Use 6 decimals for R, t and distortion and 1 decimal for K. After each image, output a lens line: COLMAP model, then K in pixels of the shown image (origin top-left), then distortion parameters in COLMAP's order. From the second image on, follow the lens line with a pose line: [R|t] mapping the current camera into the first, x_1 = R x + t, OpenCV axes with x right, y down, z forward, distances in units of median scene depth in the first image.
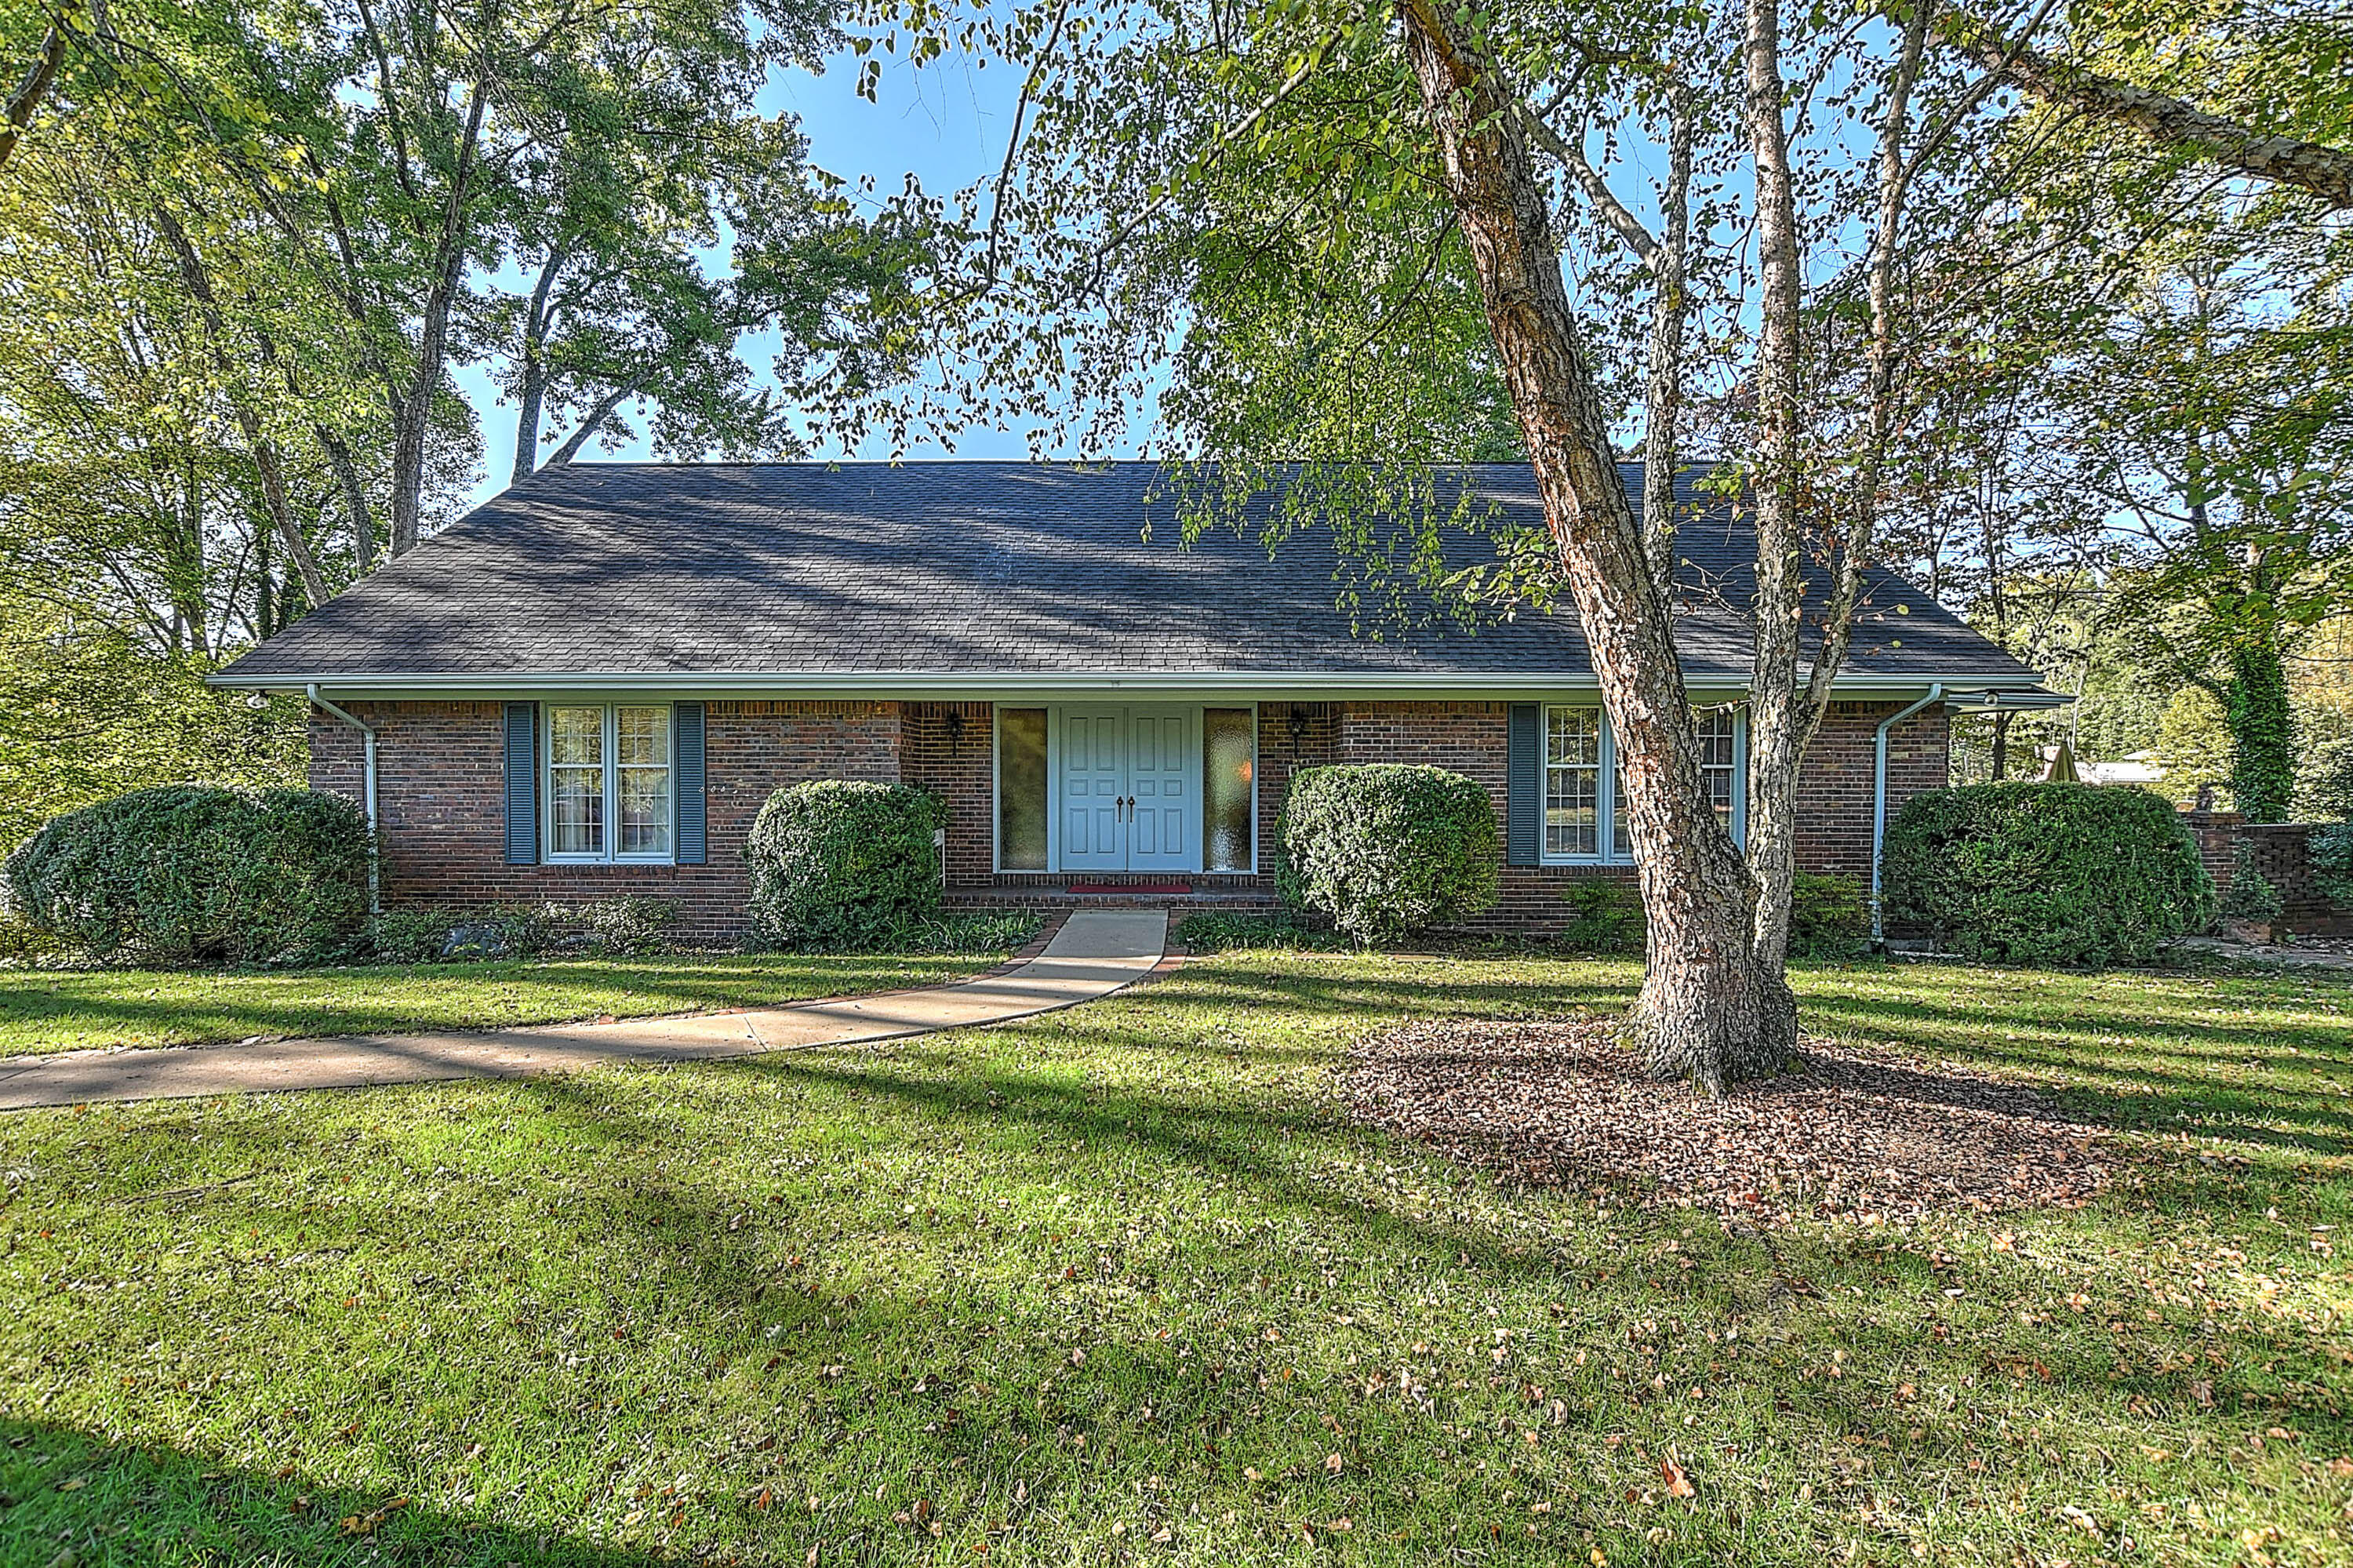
lens RADIAL K [[1031.4, 0, 1152.7], [0, 1031.4, 787.8], [0, 0, 1]] dist [-0.015968, 0.000586]
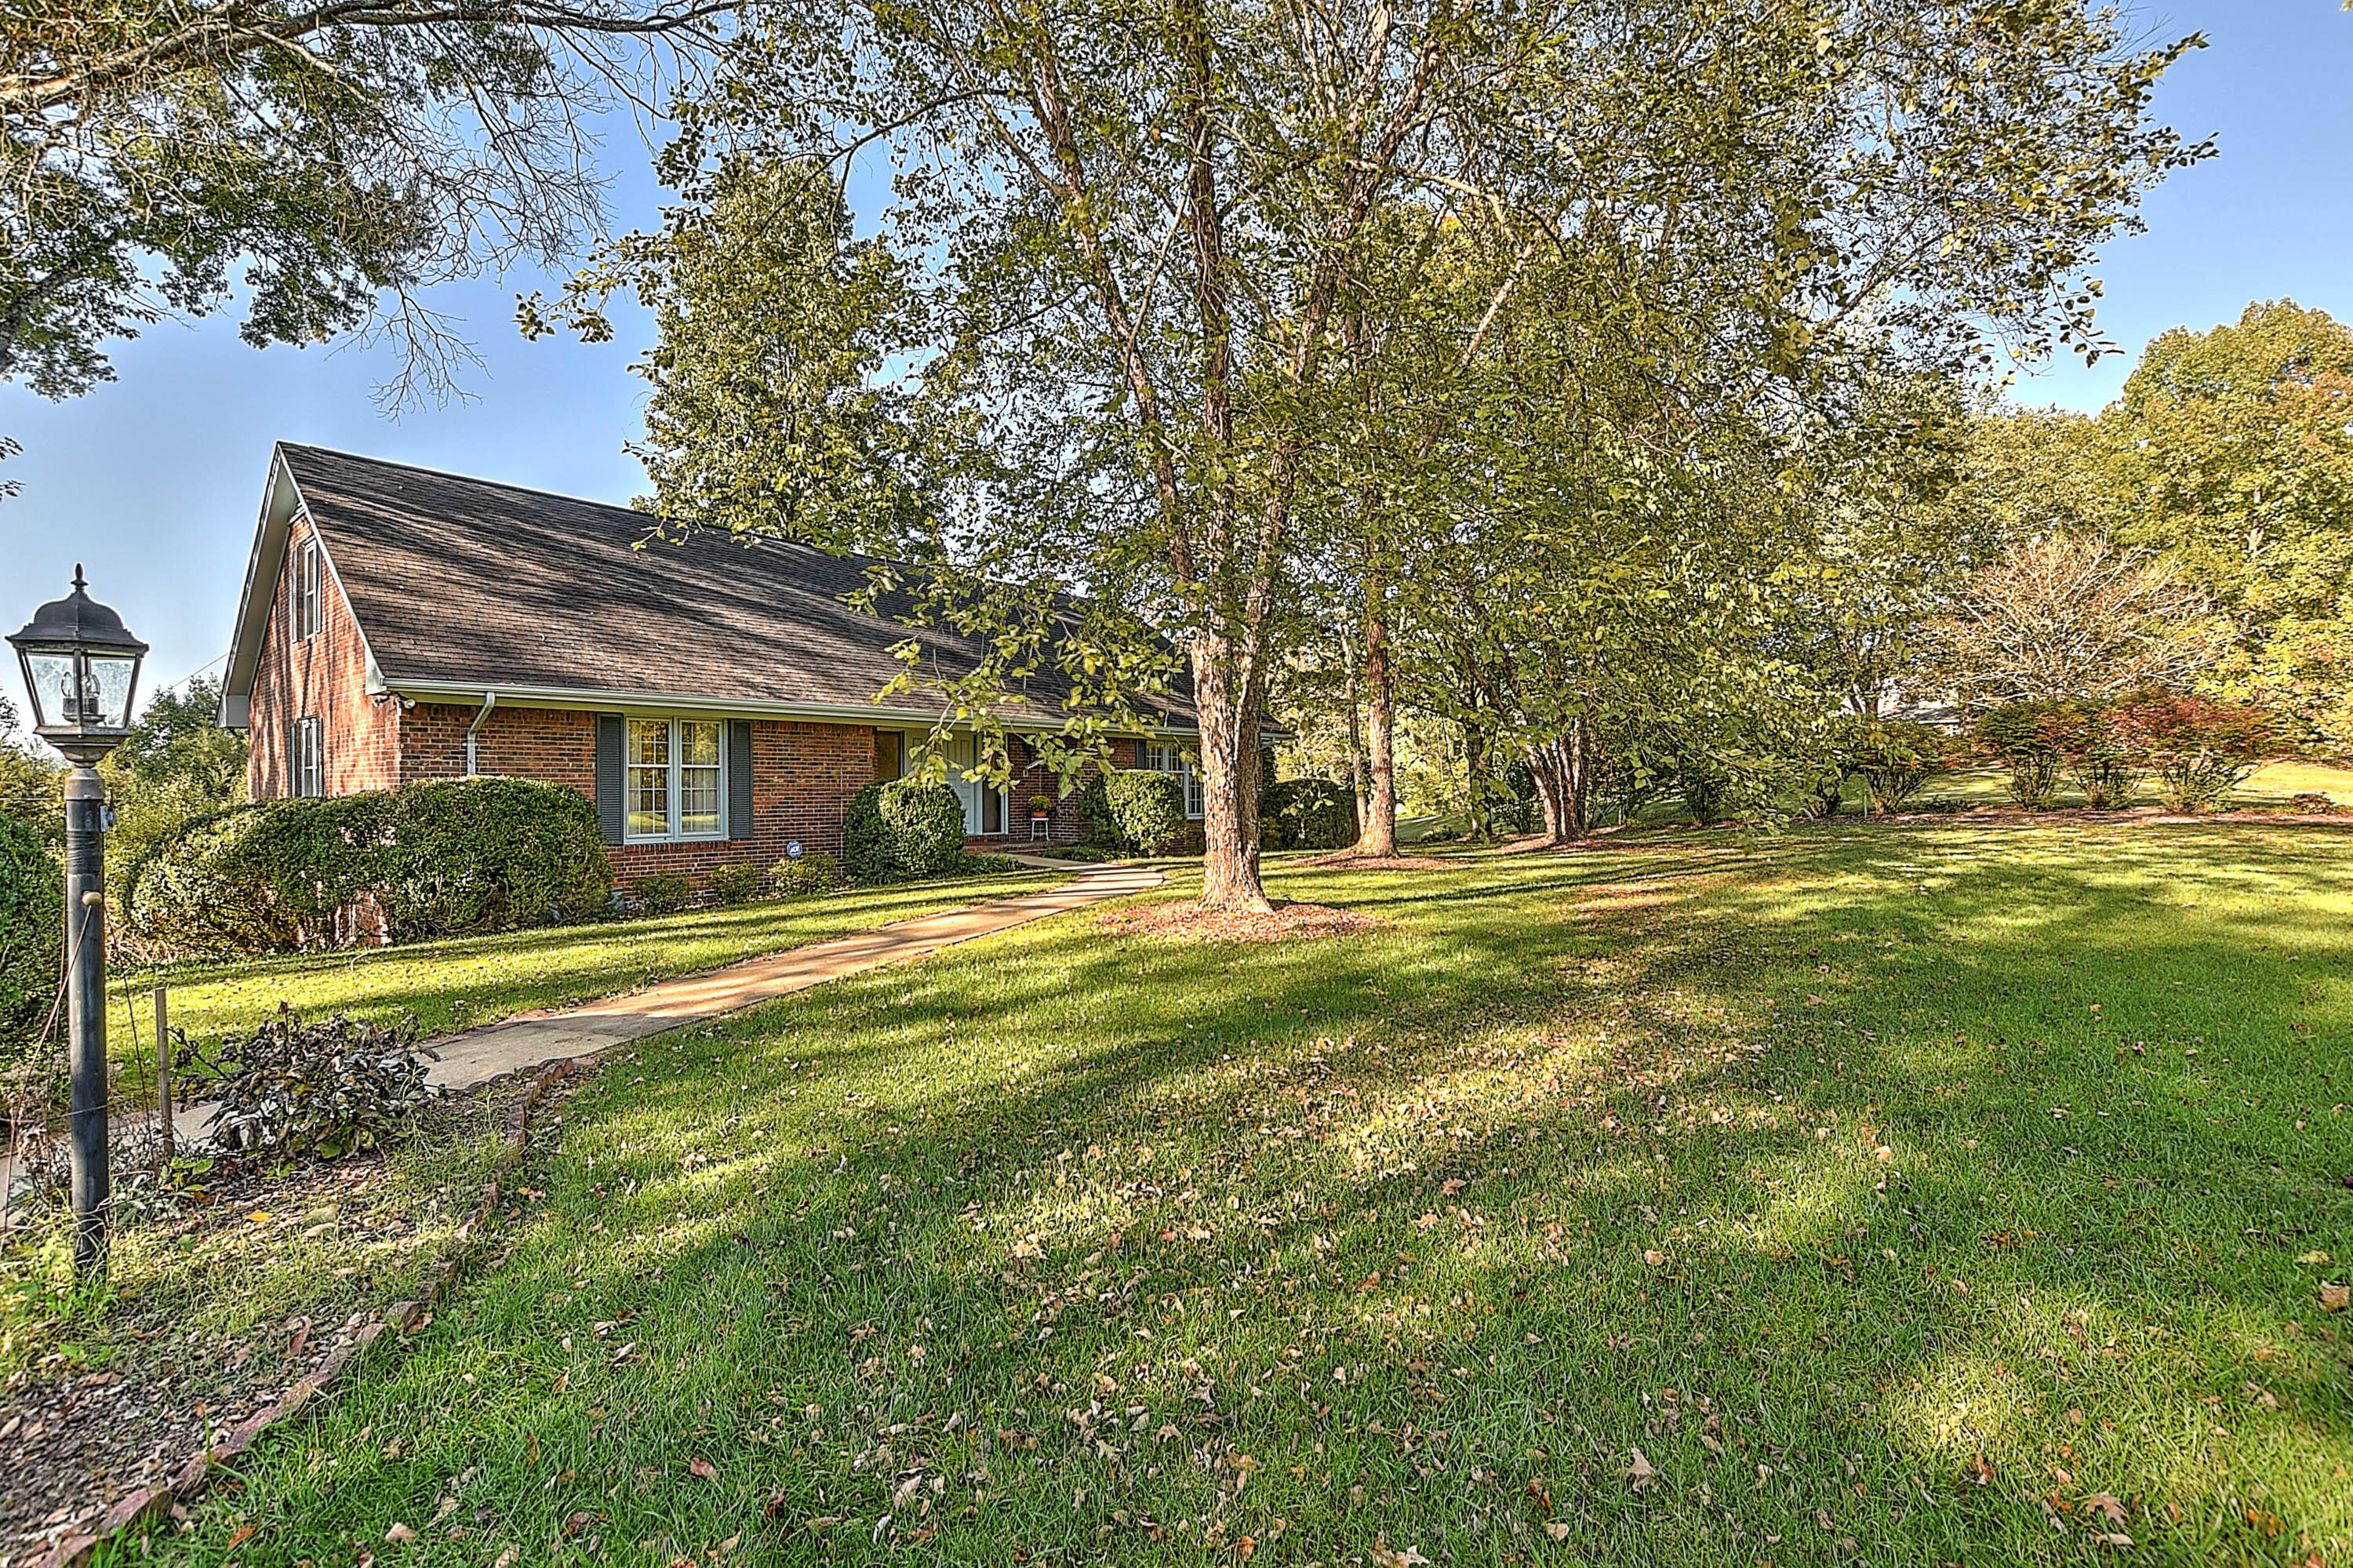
lens RADIAL K [[1031.4, 0, 1152.7], [0, 1031.4, 787.8], [0, 0, 1]] dist [-0.015968, 0.000586]
pose [[0.640198, -0.004466, 0.768197, -1.149581], [0.010437, 0.999941, -0.002884, 0.016163], [-0.768139, 0.009864, 0.640207, -0.293543]]
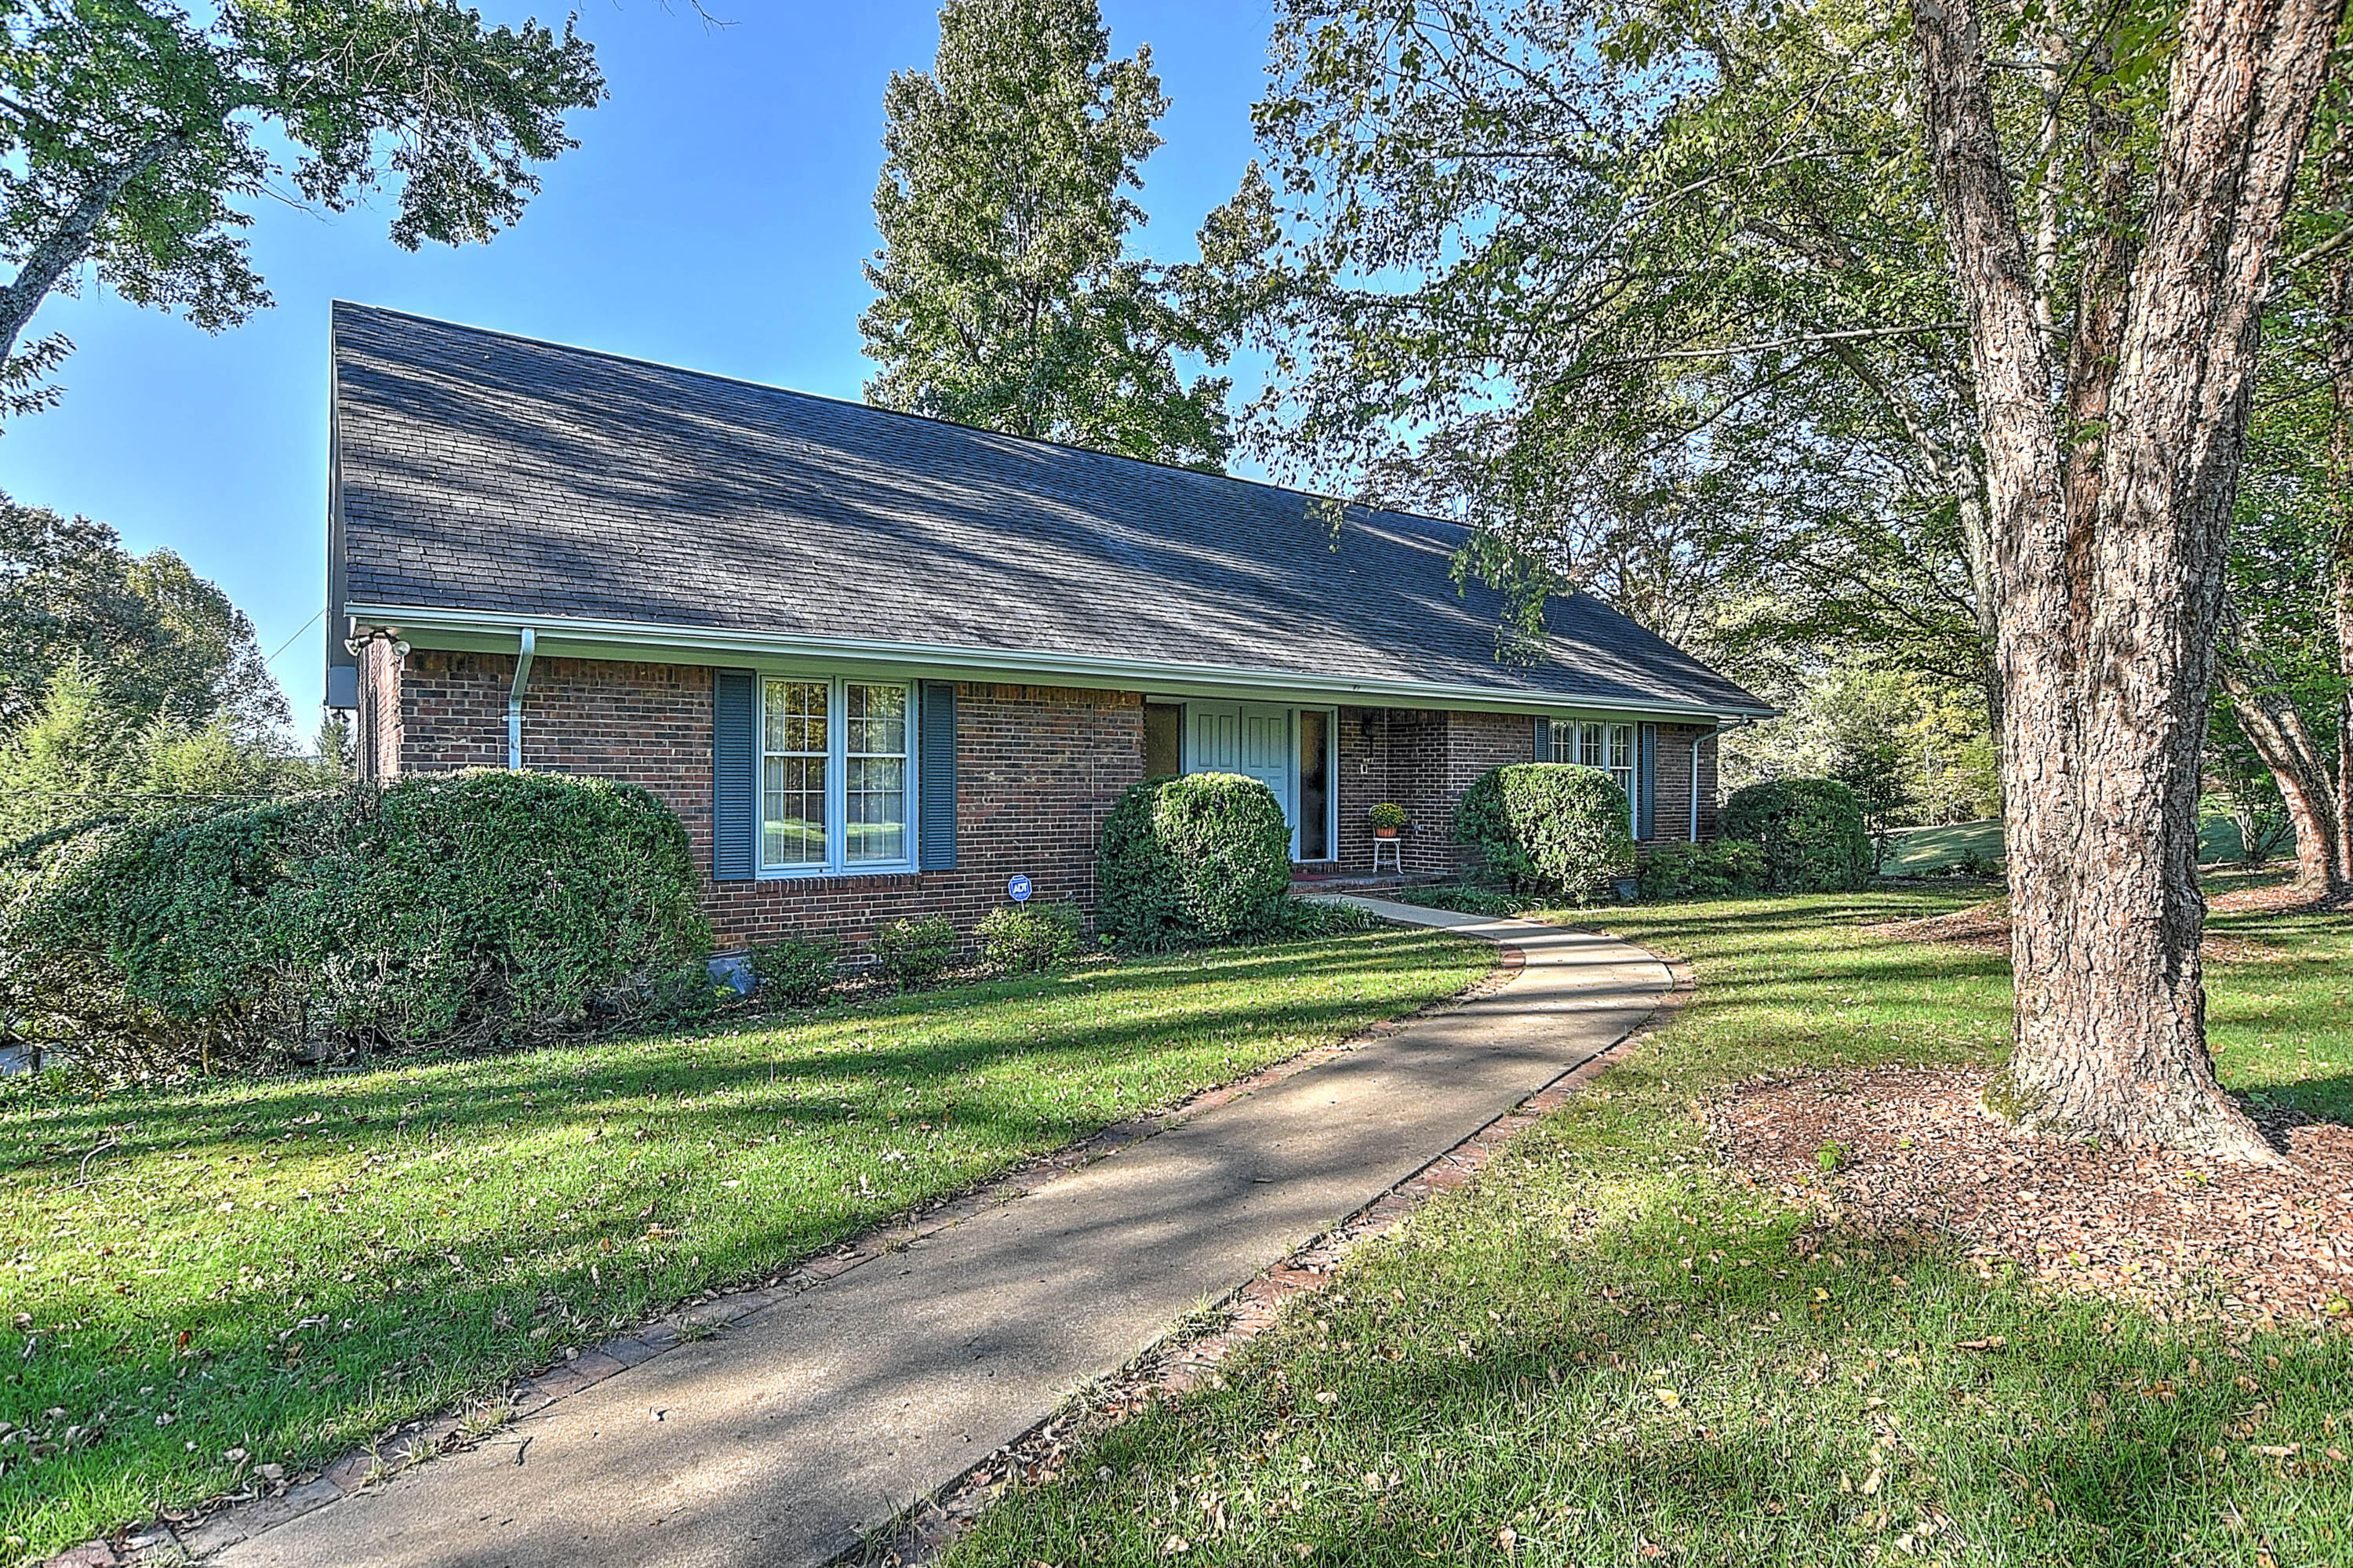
lens RADIAL K [[1180.1, 0, 1148.3], [0, 1180.1, 785.9], [0, 0, 1]] dist [-0.004436, -0.000929]
pose [[0.807329, 0.000265, 0.590102, -0.888815], [0.004573, 0.999967, -0.006704, 0.010821], [-0.590084, 0.008111, 0.807301, 0.105048]]
